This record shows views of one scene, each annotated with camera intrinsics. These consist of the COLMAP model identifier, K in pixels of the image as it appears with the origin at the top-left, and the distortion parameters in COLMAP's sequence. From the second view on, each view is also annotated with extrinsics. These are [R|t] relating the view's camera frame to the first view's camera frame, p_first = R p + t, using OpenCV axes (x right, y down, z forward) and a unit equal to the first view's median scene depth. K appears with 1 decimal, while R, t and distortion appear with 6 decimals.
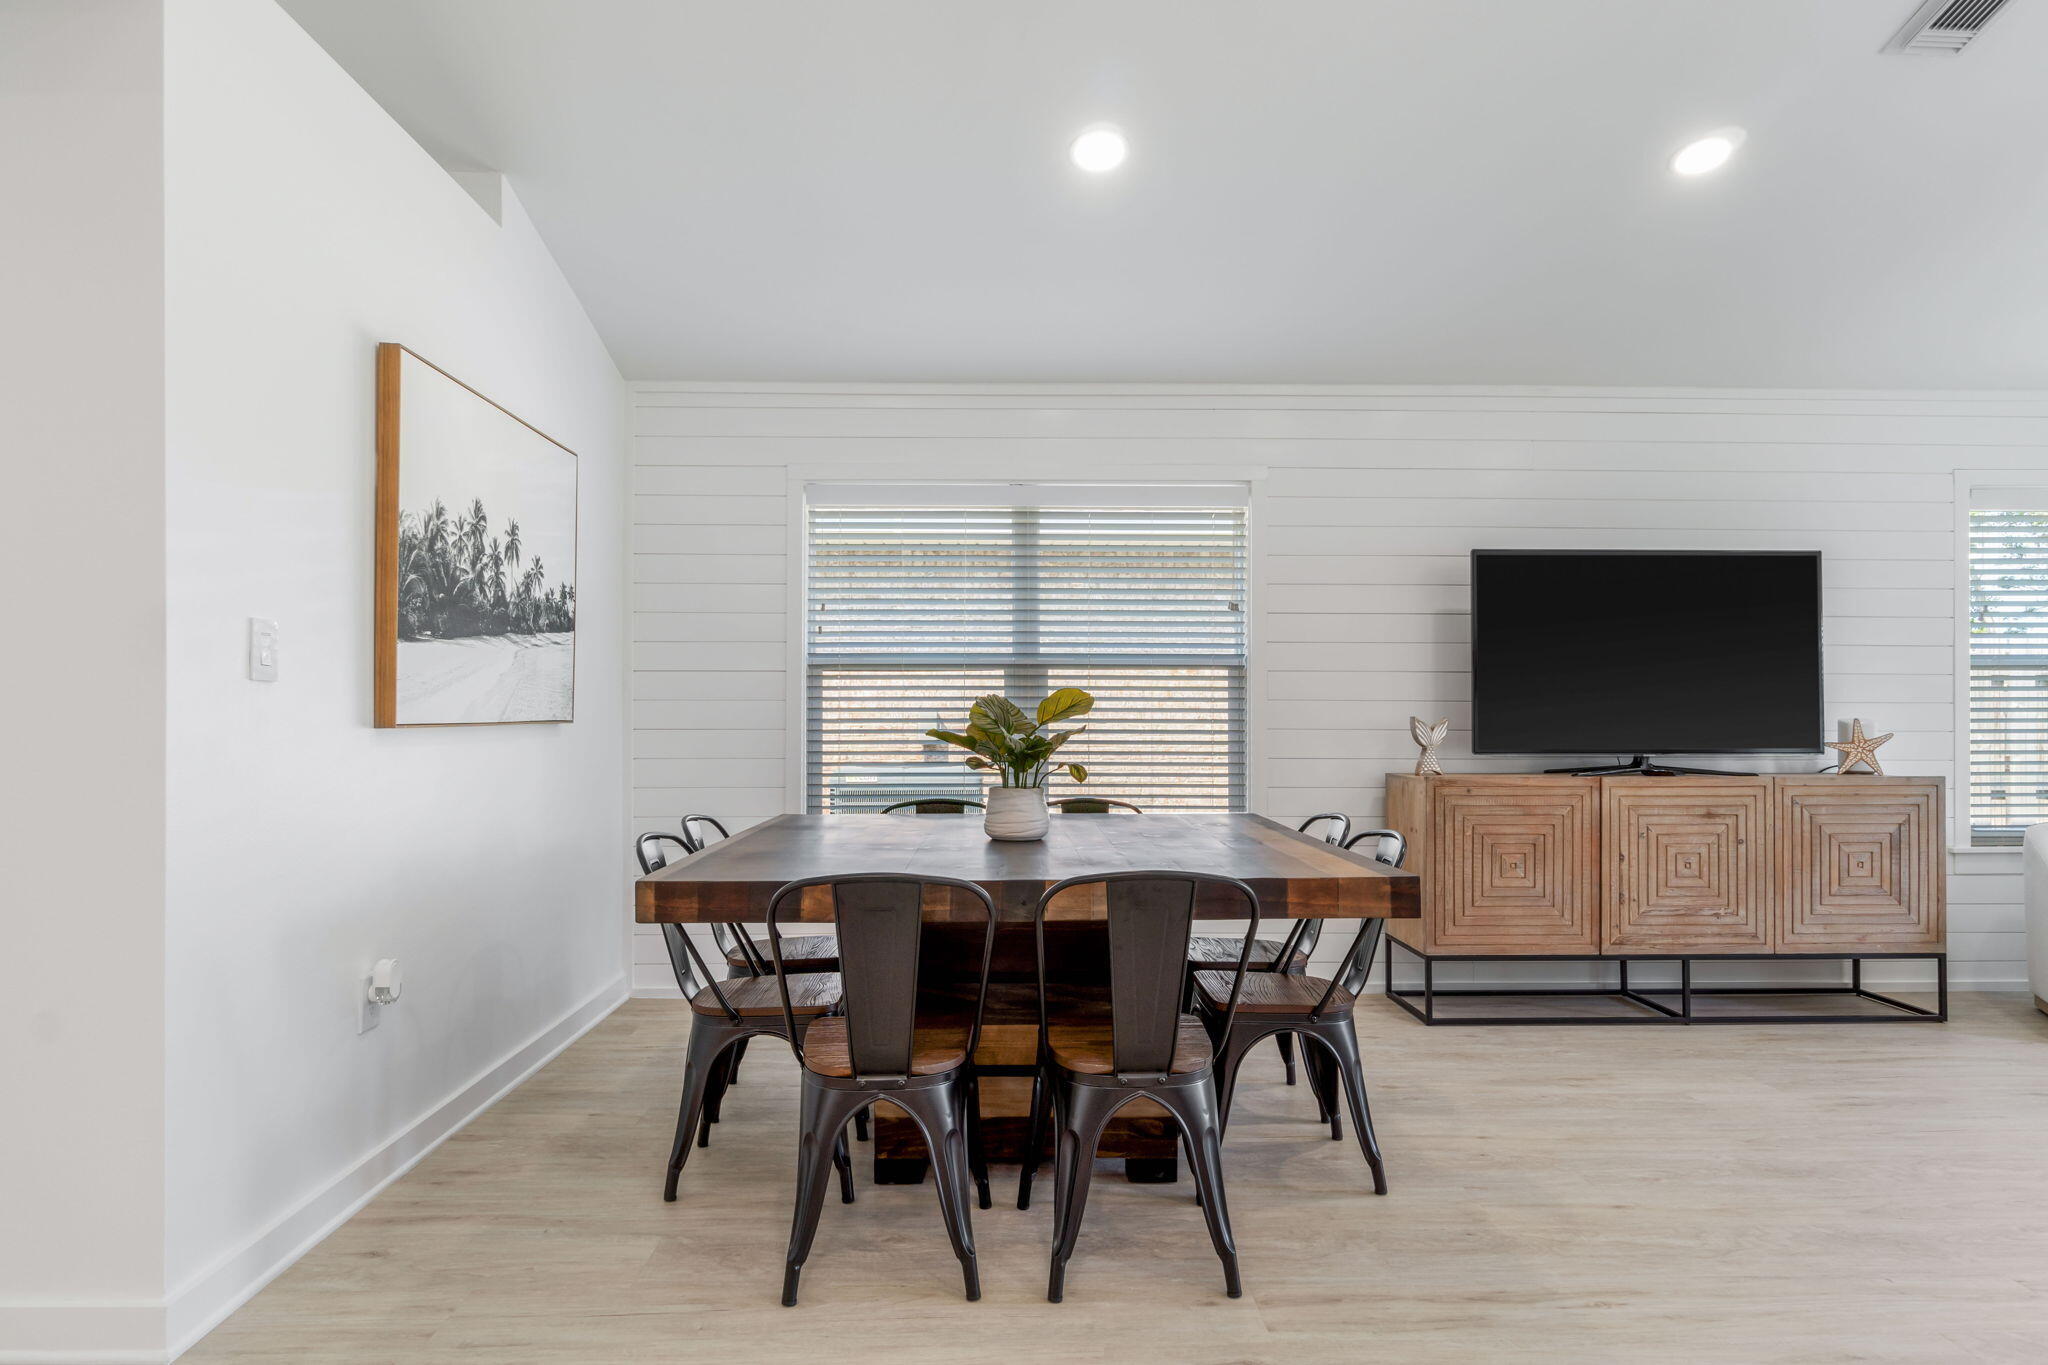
lens RADIAL K [[1185.8, 0, 1020.2], [0, 1185.8, 705.8], [0, 0, 1]] dist [0.001492, 0.000924]
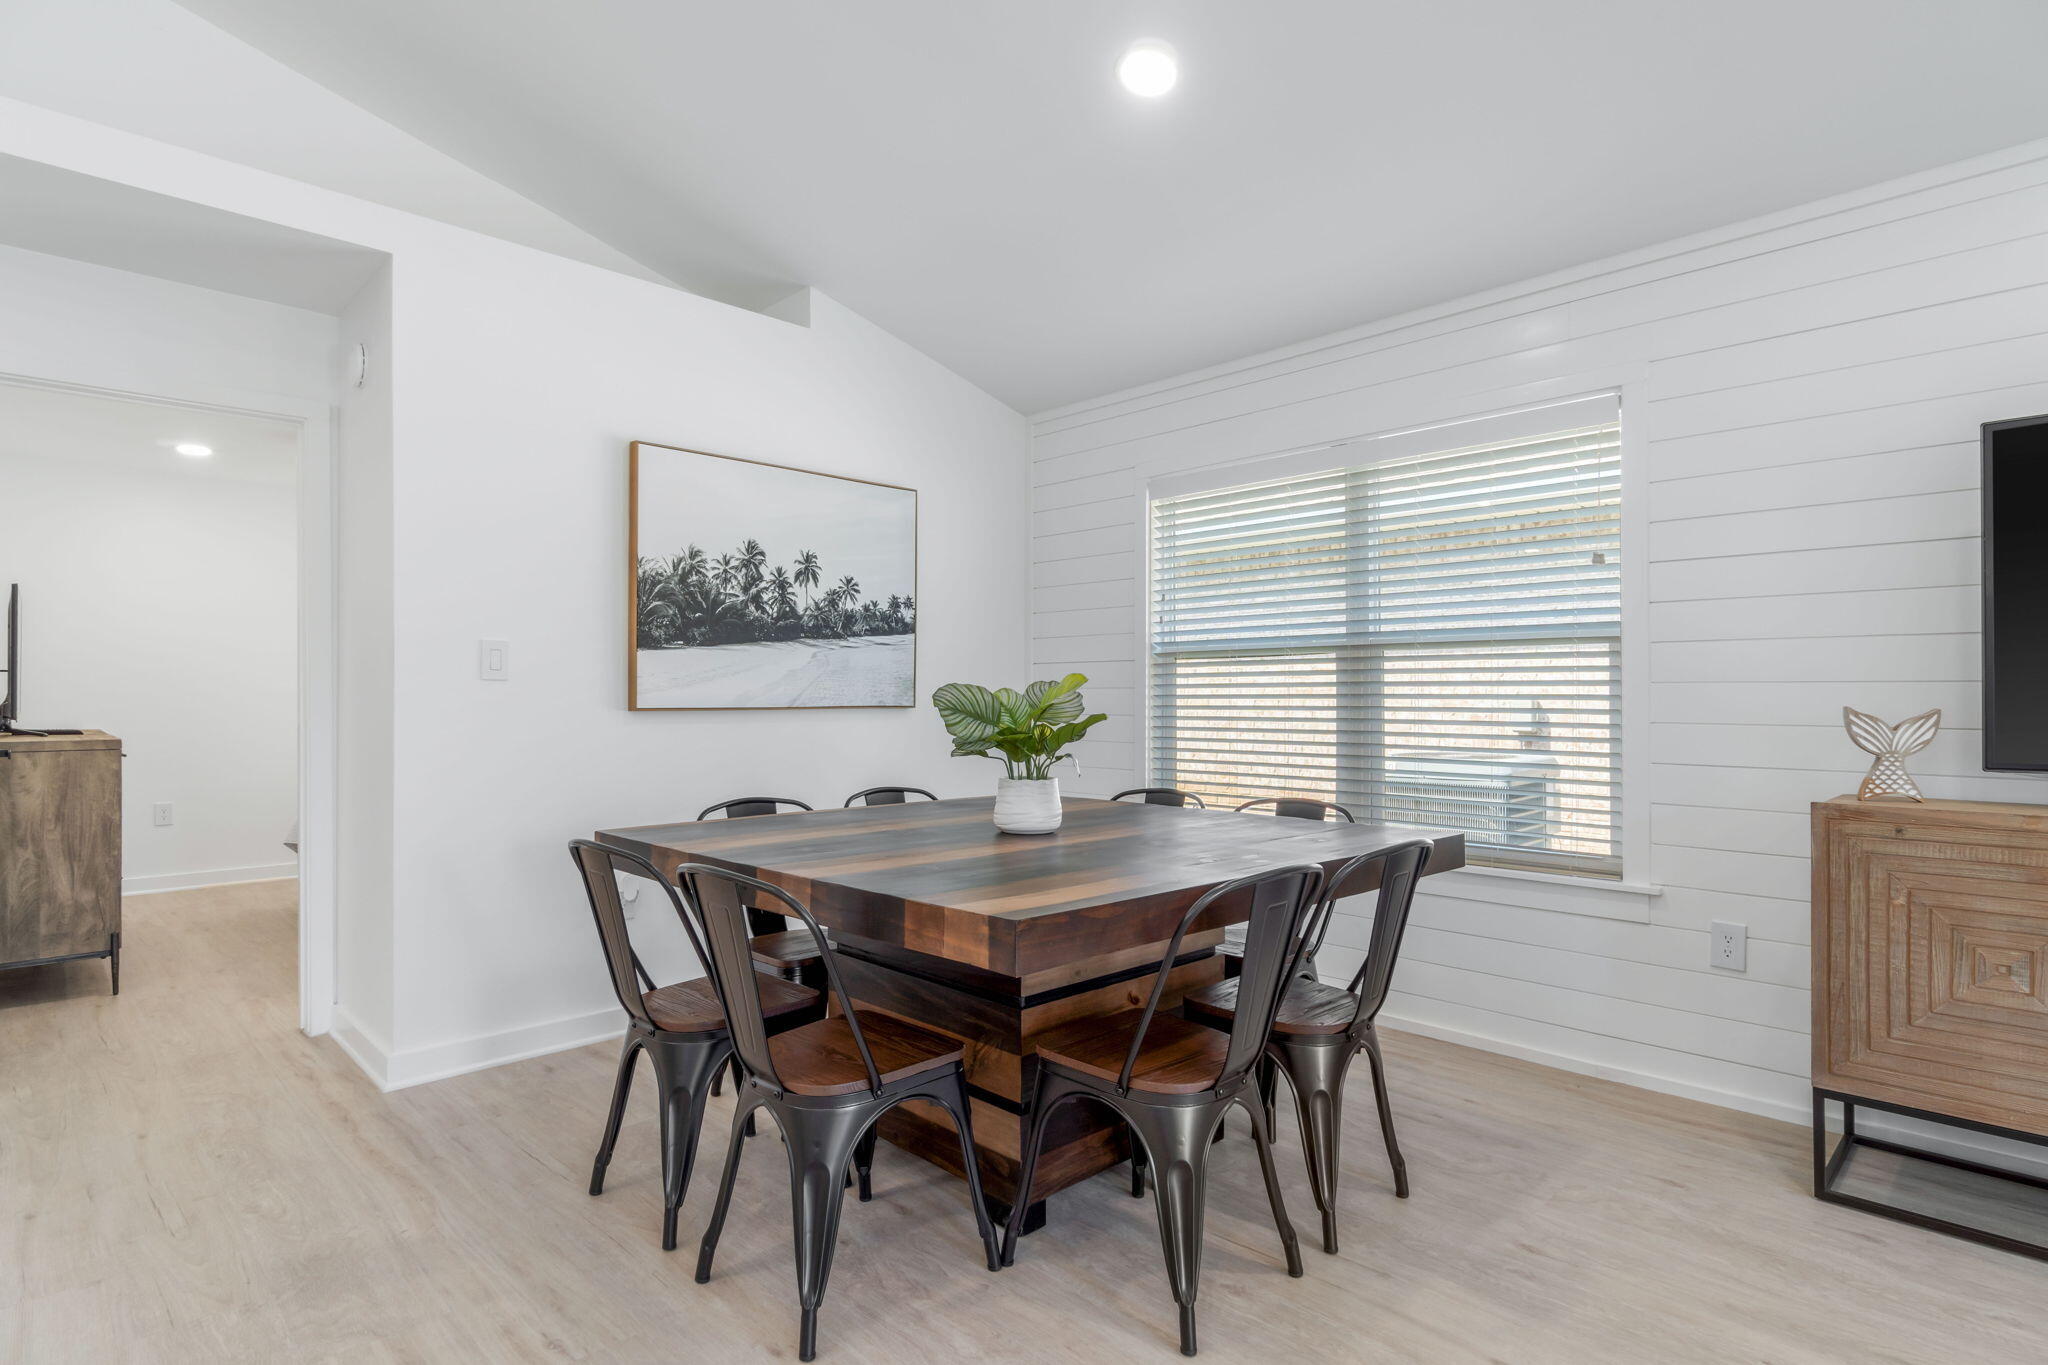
lens RADIAL K [[1054.9, 0, 1015.3], [0, 1054.9, 690.3], [0, 0, 1]] dist [-0.001152, 0.000088]
pose [[0.680216, -0.006154, -0.732986, 0.463209], [0.004483, 0.999981, -0.004235, 0.001016], [0.732998, -0.000405, 0.680231, 0.308612]]
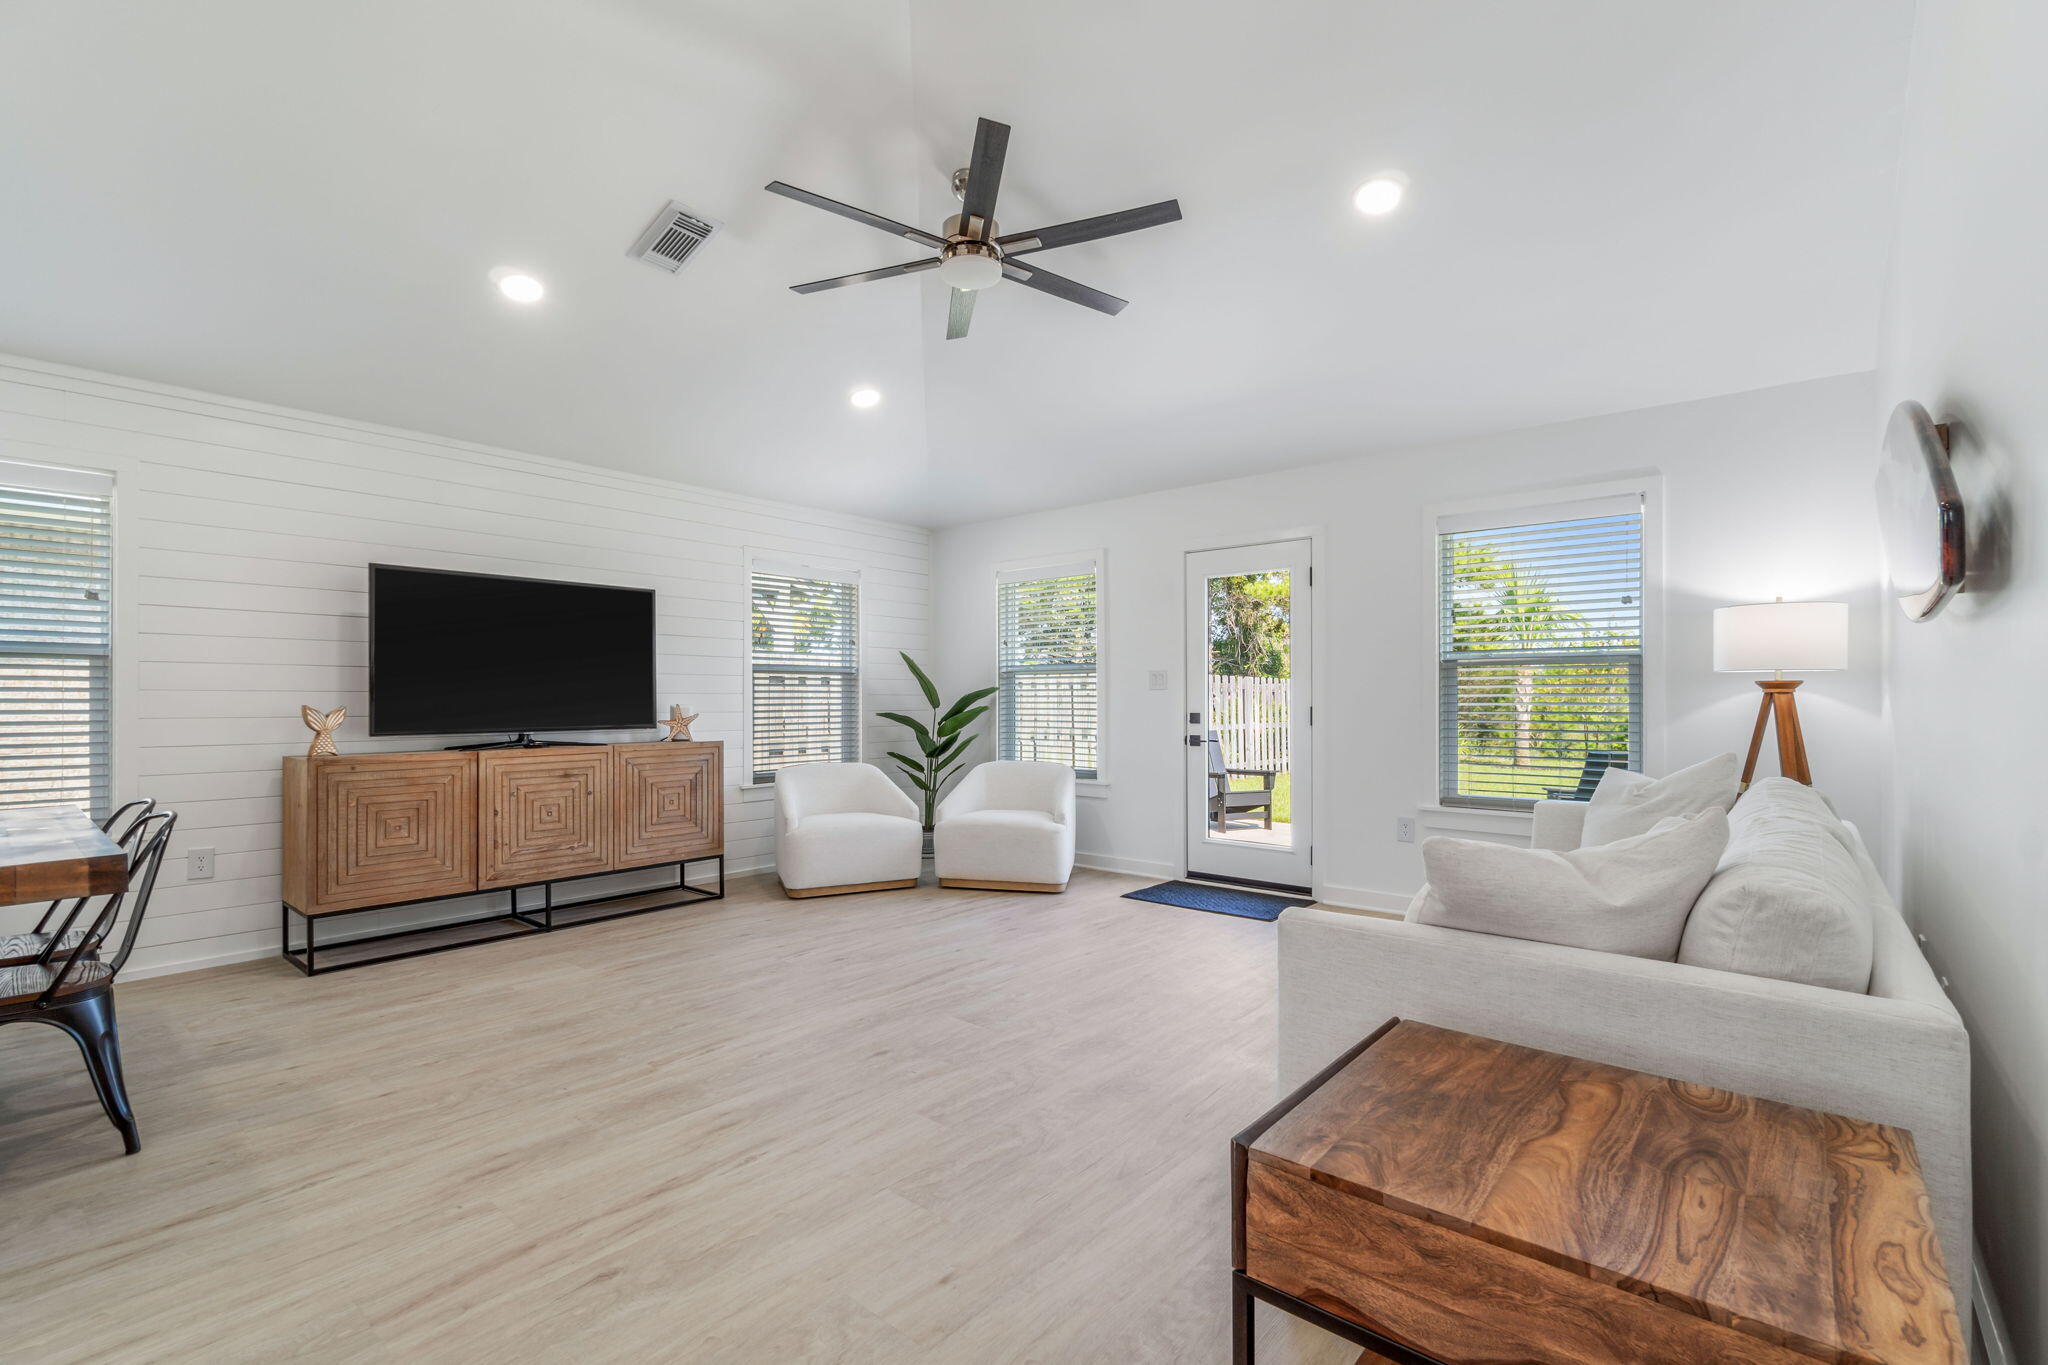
lens RADIAL K [[913.9, 0, 1013.9], [0, 913.9, 692.6], [0, 0, 1]] dist [-0.001891, -0.000245]
pose [[0.672258, 0.002402, 0.740313, 0.148396], [-0.000028, 0.999995, -0.003219, -0.000119], [-0.740317, 0.002143, 0.672254, -0.090040]]
